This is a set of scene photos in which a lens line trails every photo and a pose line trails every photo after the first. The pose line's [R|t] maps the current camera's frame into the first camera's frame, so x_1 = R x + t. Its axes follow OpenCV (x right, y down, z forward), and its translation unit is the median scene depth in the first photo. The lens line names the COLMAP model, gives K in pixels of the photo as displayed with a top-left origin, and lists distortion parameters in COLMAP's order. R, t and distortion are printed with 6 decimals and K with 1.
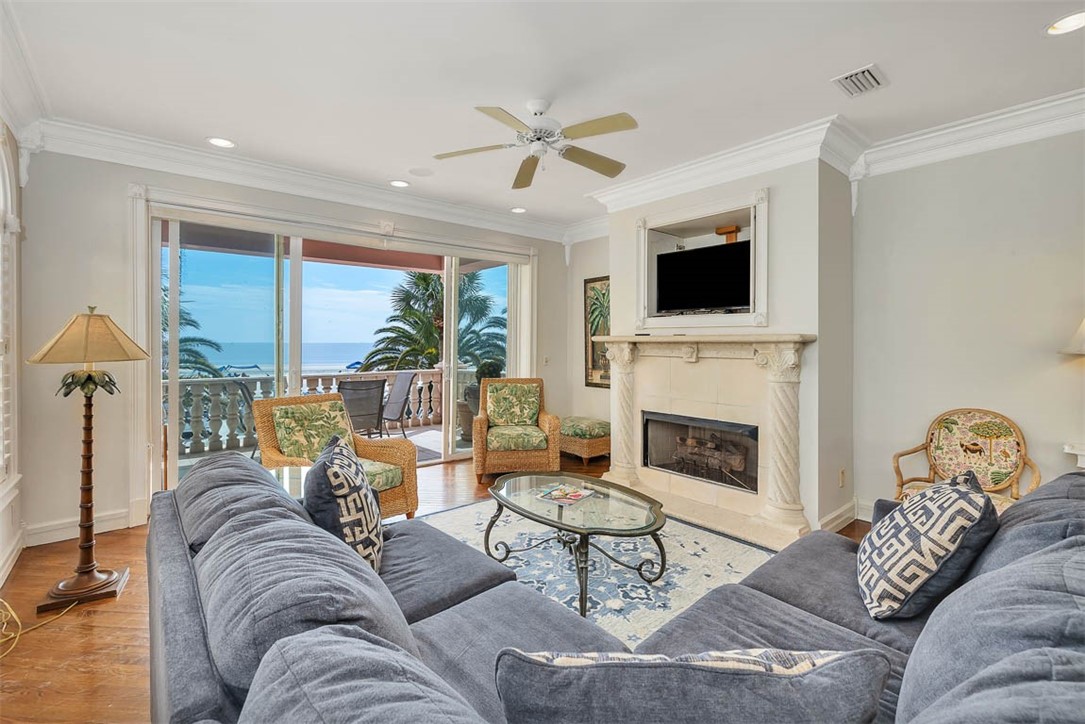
lens RADIAL K [[486.7, 0, 543.1], [0, 486.7, 336.9], [0, 0, 1]] dist [0.001229, -0.000130]
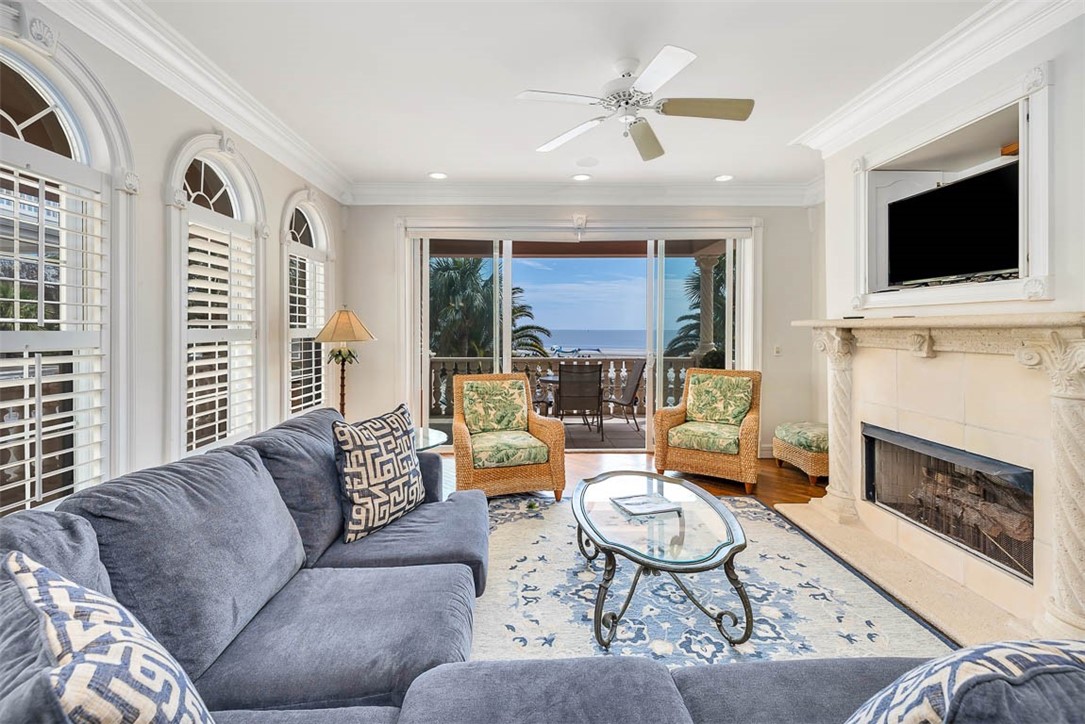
lens RADIAL K [[486.7, 0, 542.3], [0, 486.7, 320.7], [0, 0, 1]] dist [0.001229, -0.000130]
pose [[0.768736, -0.012444, -0.639445, 0.328788], [0.008025, 0.999920, -0.009811, 0.003571], [0.639515, 0.002411, 0.768775, 0.151206]]
